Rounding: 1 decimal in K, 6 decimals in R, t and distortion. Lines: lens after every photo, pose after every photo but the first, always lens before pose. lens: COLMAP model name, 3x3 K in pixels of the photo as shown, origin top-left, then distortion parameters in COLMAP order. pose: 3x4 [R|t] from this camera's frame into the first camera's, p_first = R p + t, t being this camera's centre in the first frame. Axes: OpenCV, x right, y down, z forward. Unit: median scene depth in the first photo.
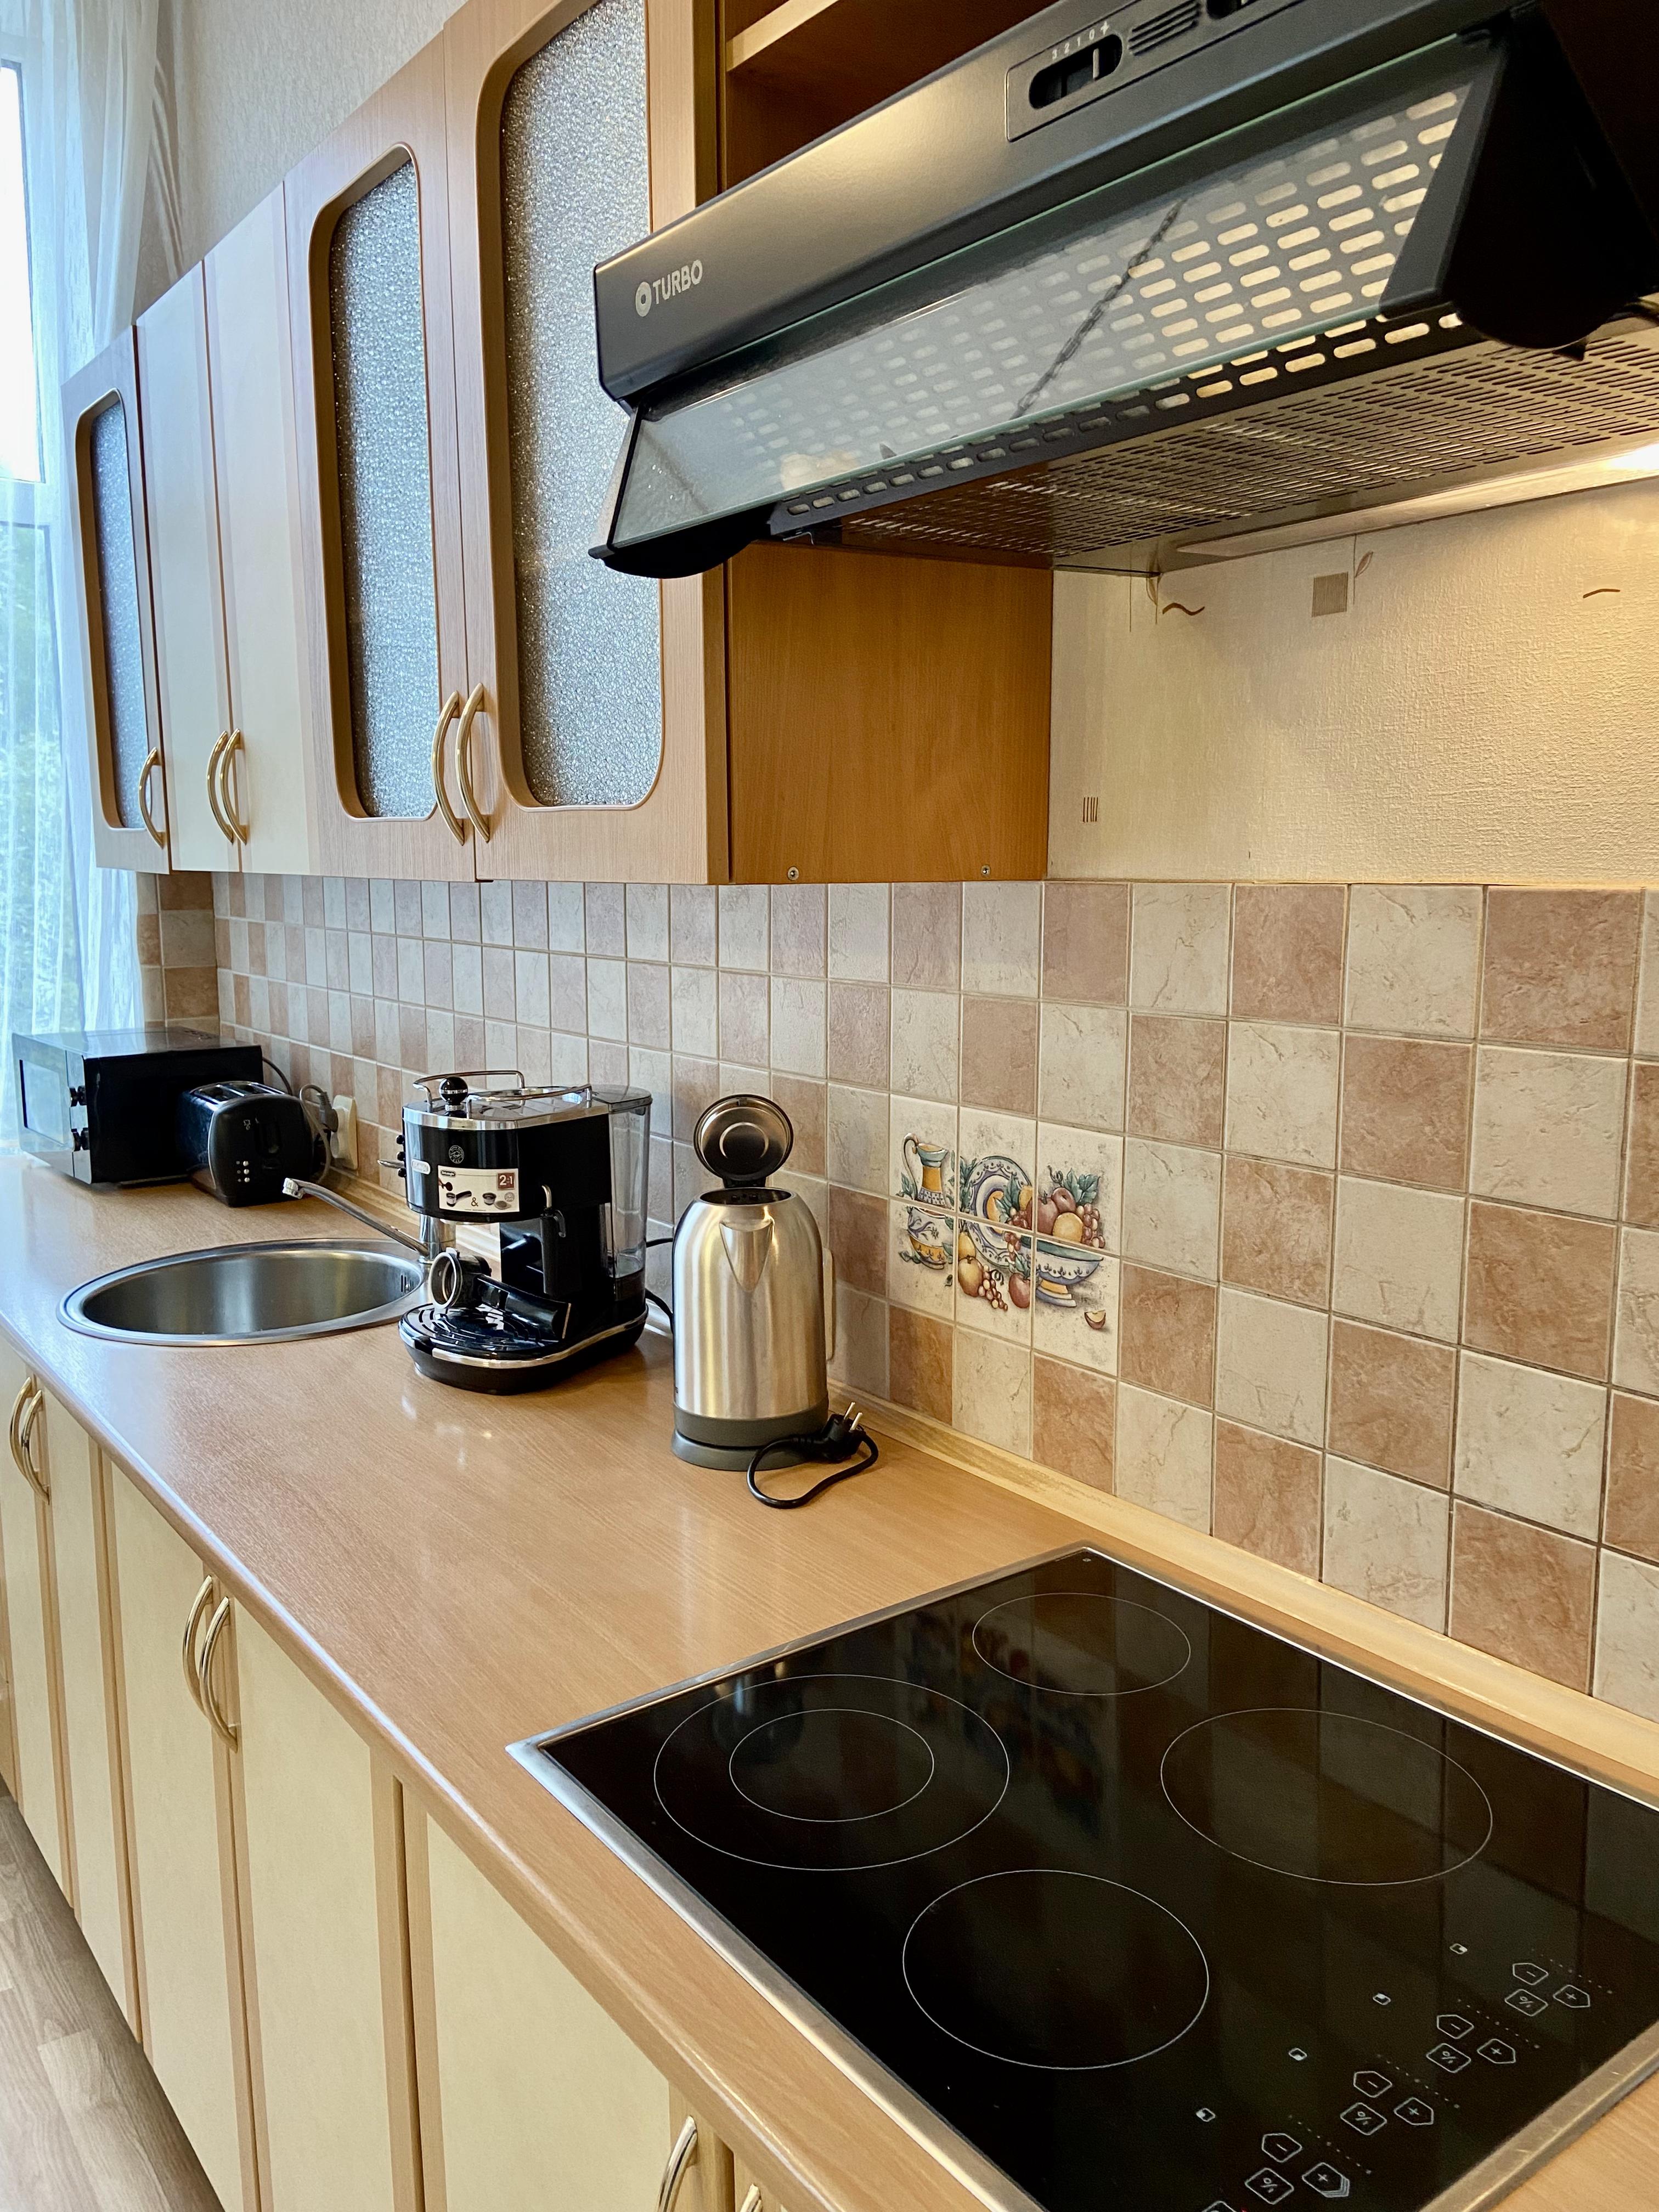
lens RADIAL K [[1707.4, 0, 822.3], [0, 1707.4, 1110.8], [0, 0, 1]] dist [0.055515, 0.001396]
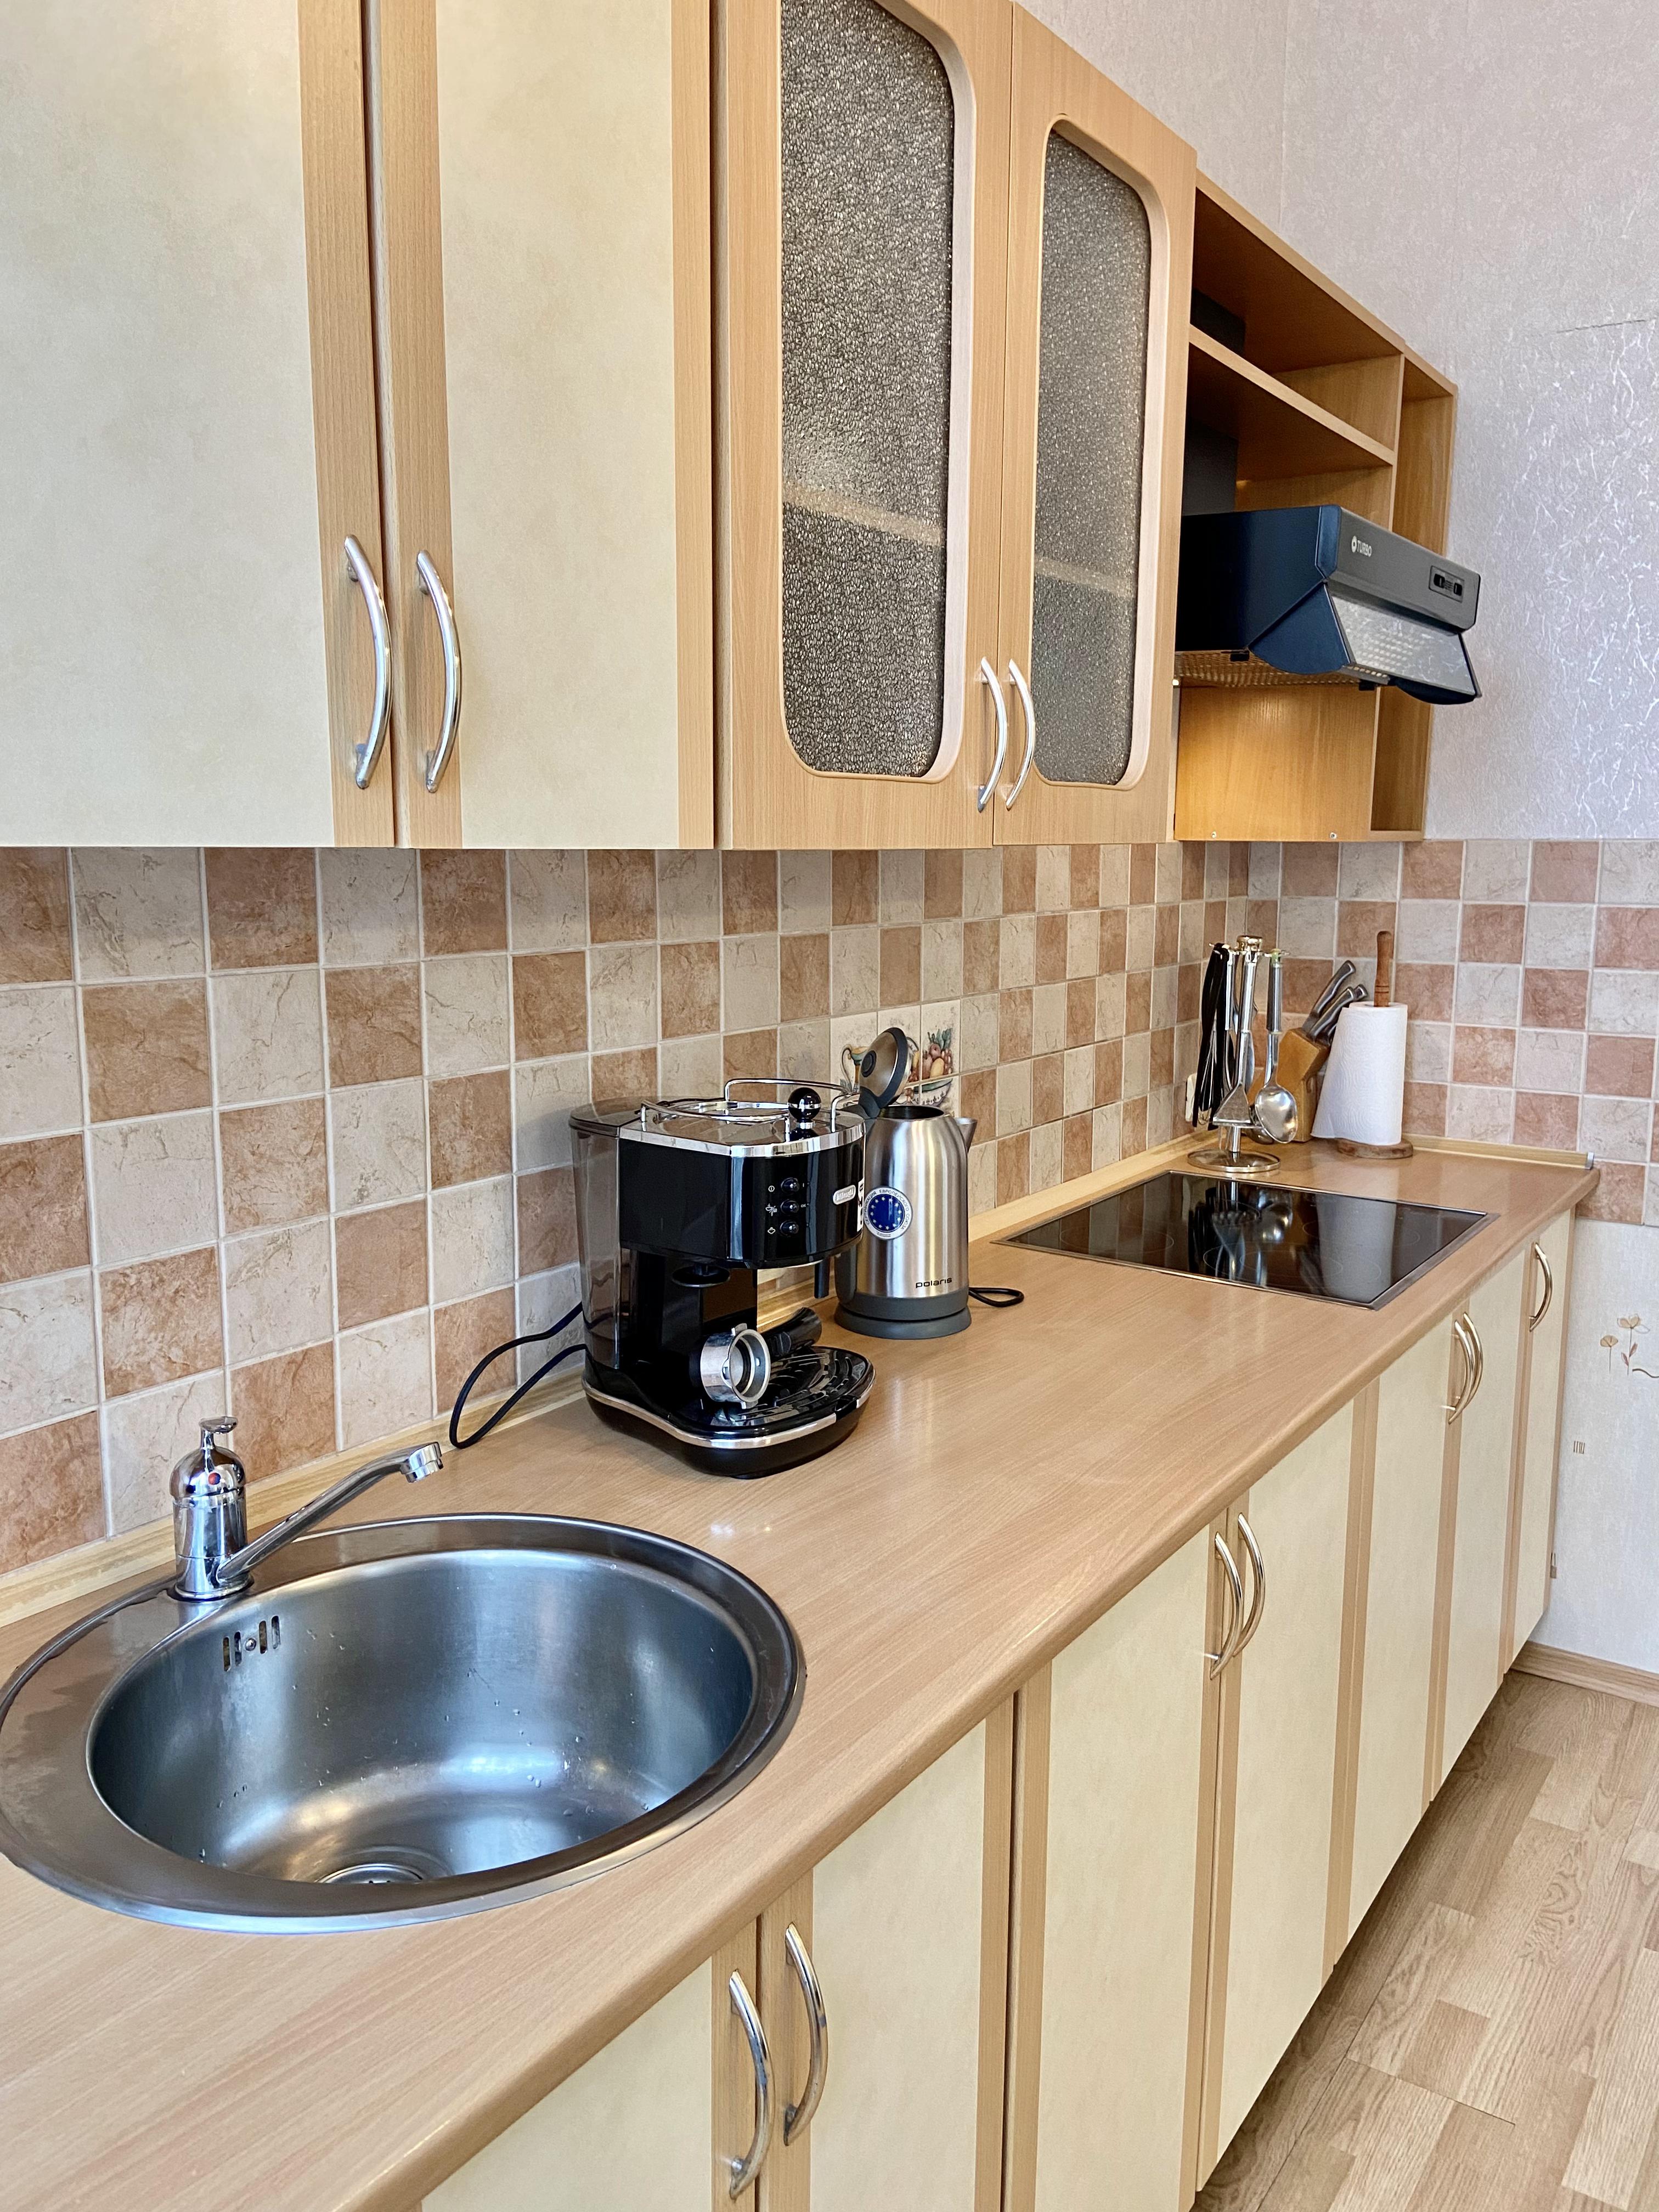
lens RADIAL K [[1707.4, 0, 821.9], [0, 1707.4, 1100.5], [0, 0, 1]] dist [0.055515, 0.001396]
pose [[-0.340071, -0.160970, 0.926521, -1.250394], [0.118147, 0.970121, 0.211910, -0.241701], [-0.932949, 0.181530, -0.310892, 1.589129]]
